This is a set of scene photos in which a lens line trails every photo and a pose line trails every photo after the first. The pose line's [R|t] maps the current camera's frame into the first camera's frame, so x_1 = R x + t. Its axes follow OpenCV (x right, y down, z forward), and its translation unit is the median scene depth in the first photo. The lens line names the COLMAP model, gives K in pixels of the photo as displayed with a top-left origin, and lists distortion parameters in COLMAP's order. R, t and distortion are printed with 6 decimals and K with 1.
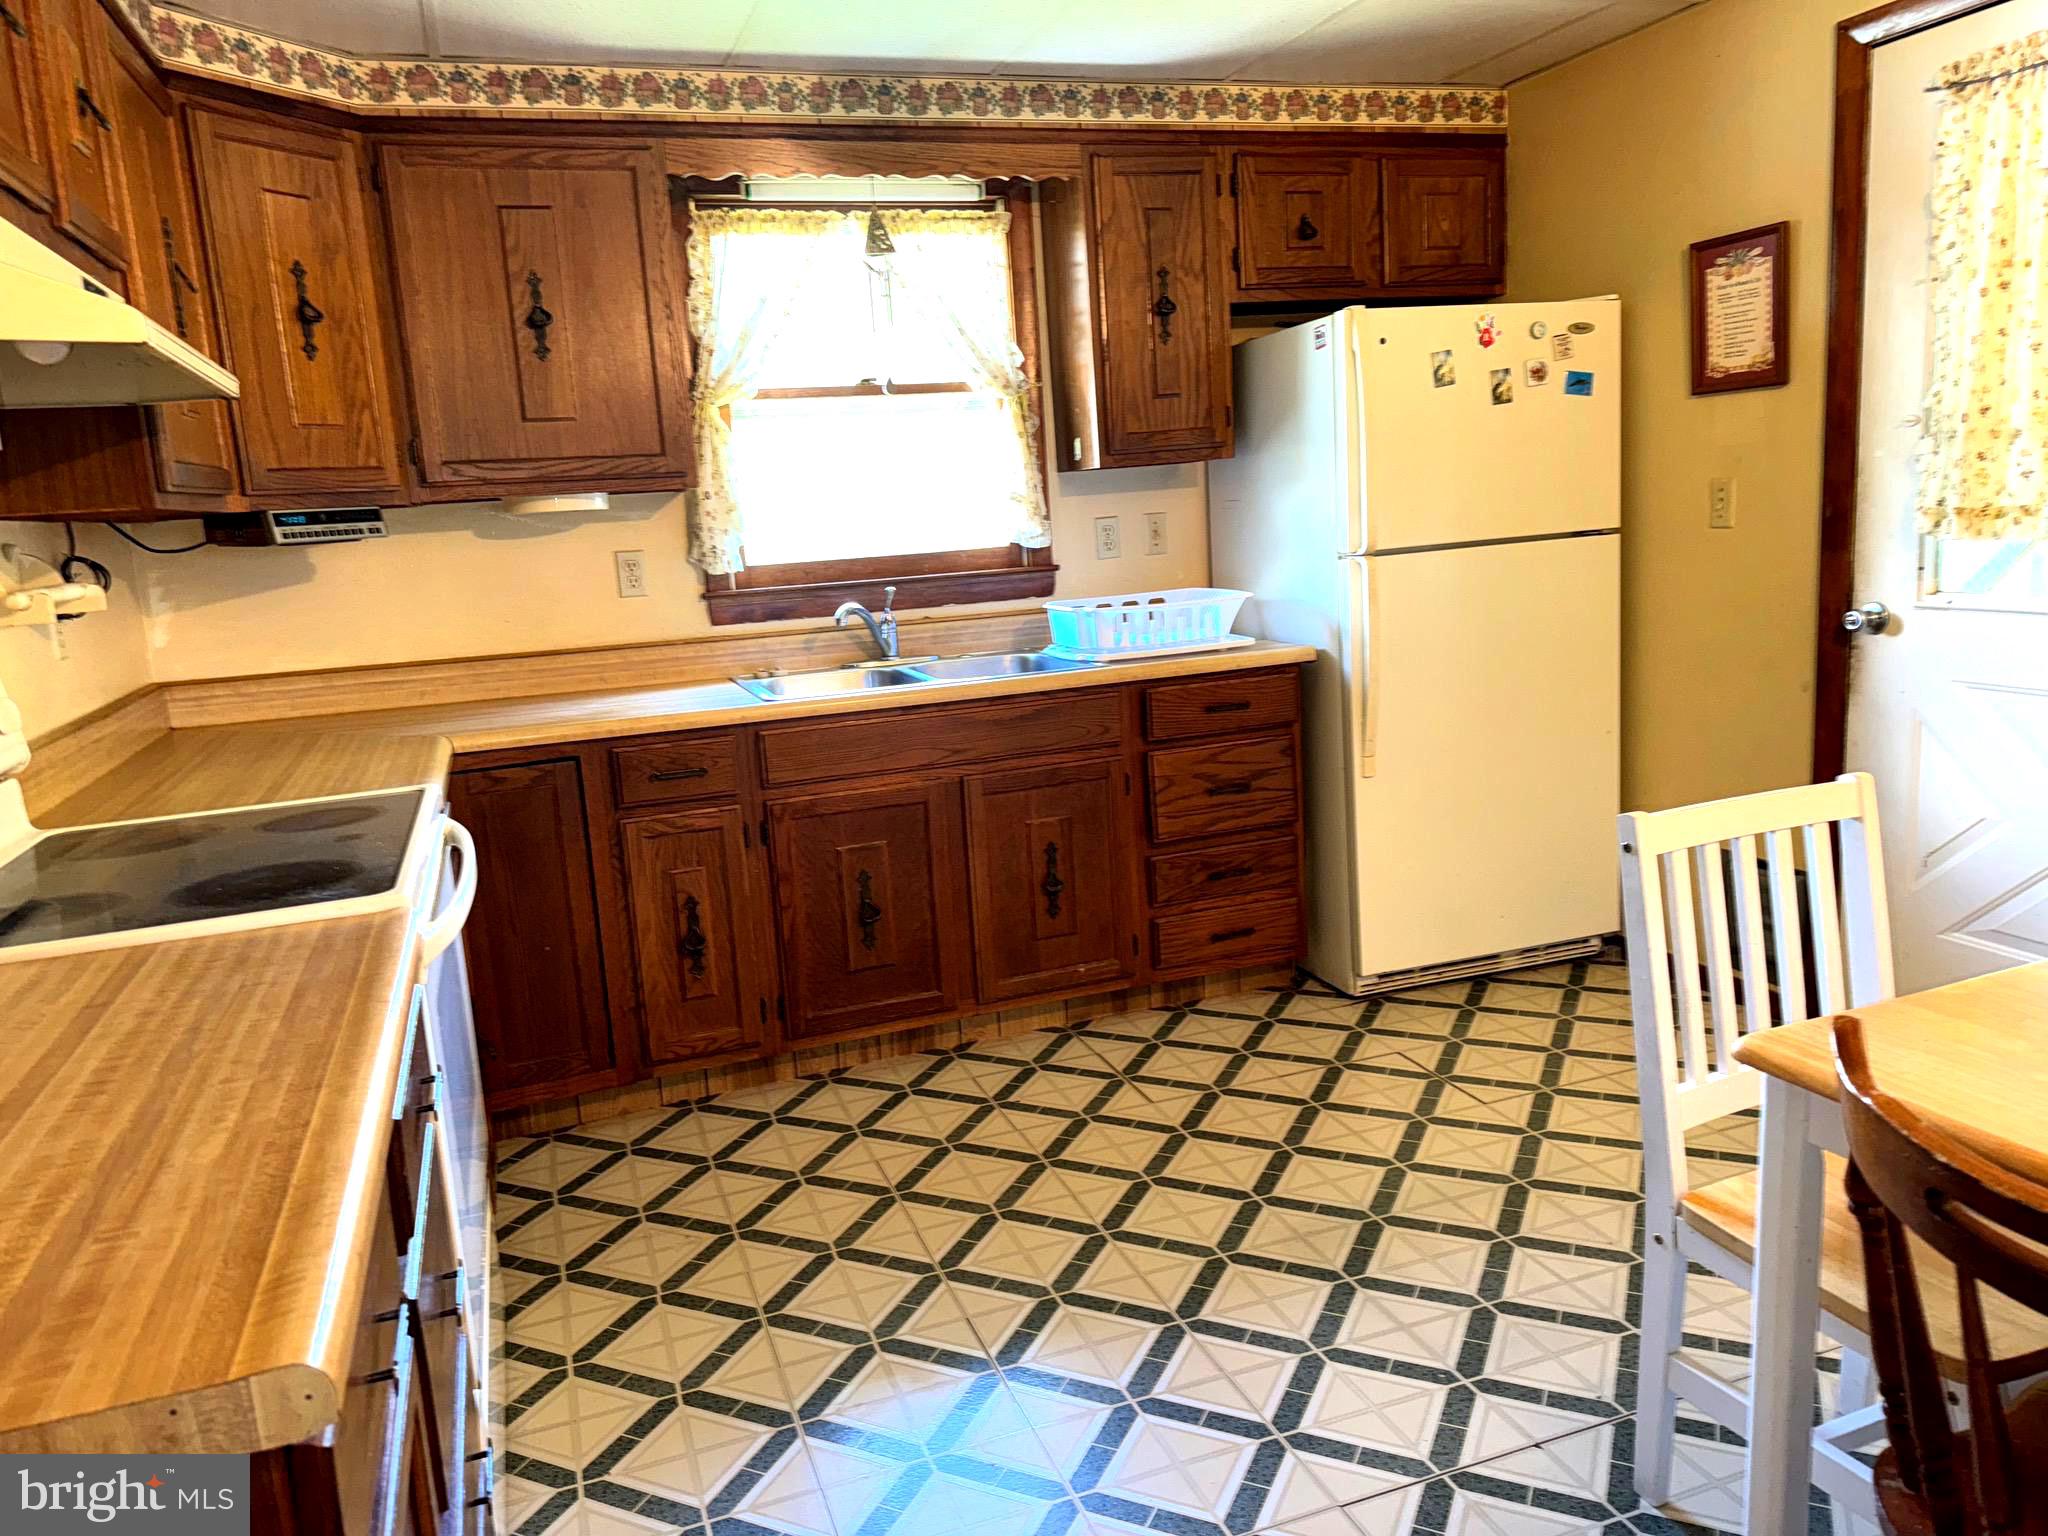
lens RADIAL K [[1444.3, 0, 1022.7], [0, 1444.3, 797.8], [0, 0, 1]] dist [0.002341, -0.010915]
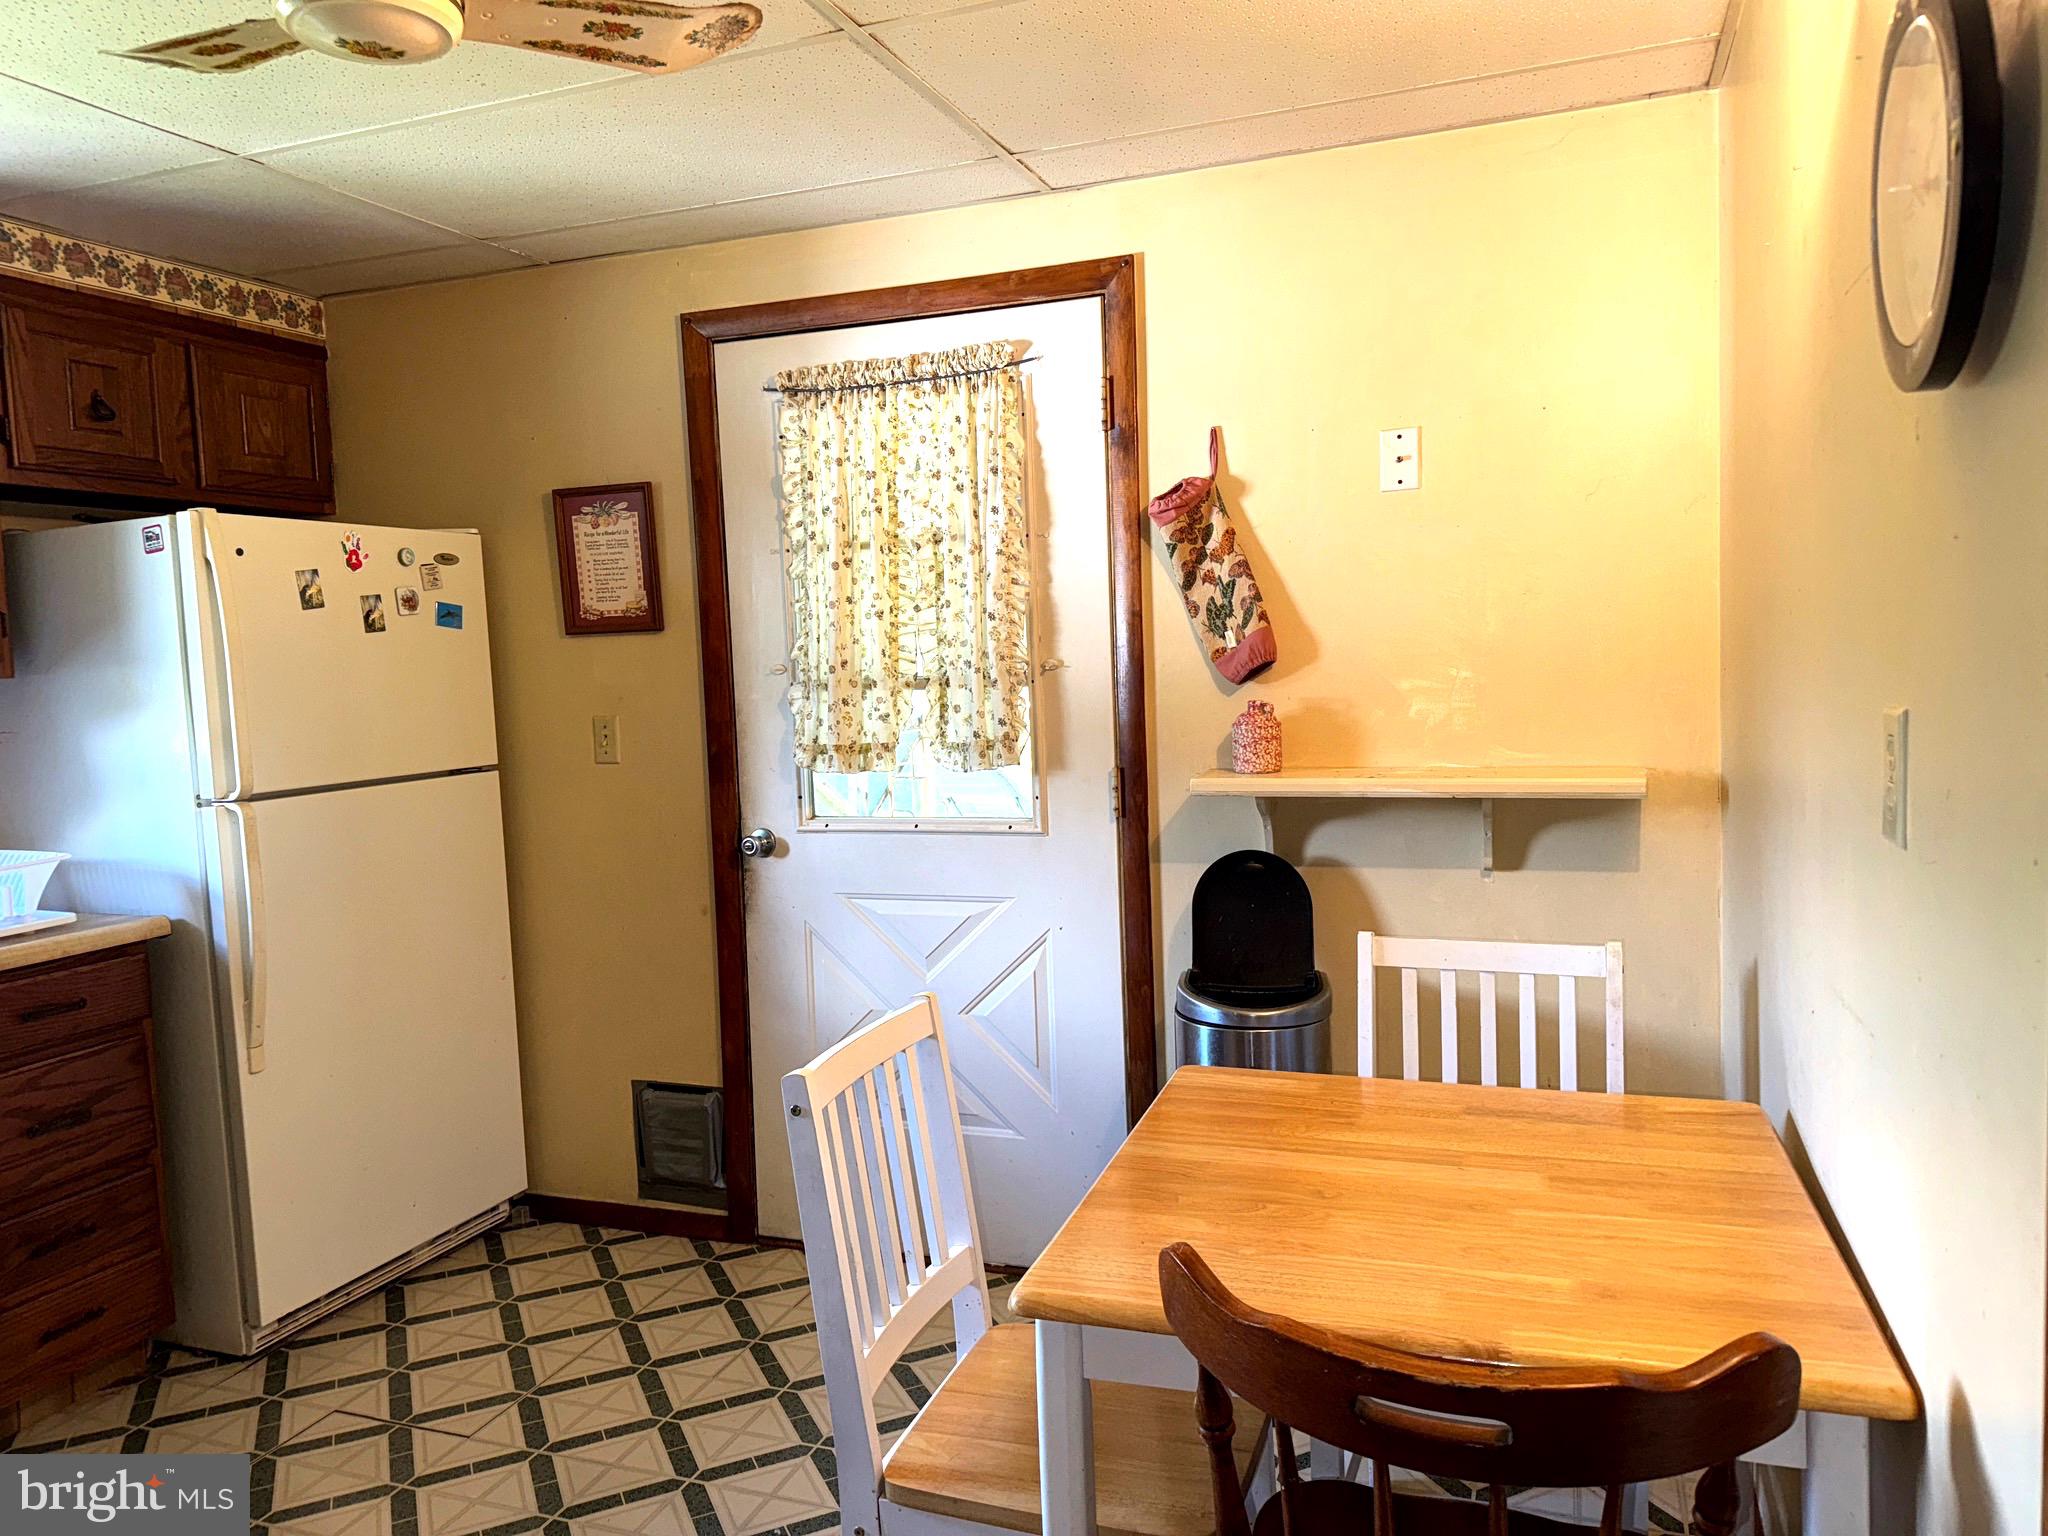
lens RADIAL K [[1442.2, 0, 1021.4], [0, 1442.2, 767.6], [0, 0, 1]] dist [0.036916, -0.039290]
pose [[0.637307, -0.017522, 0.770411, -0.112875], [0.149601, 0.983535, -0.101385, -0.036232], [-0.755949, 0.179868, 0.629435, 0.135704]]
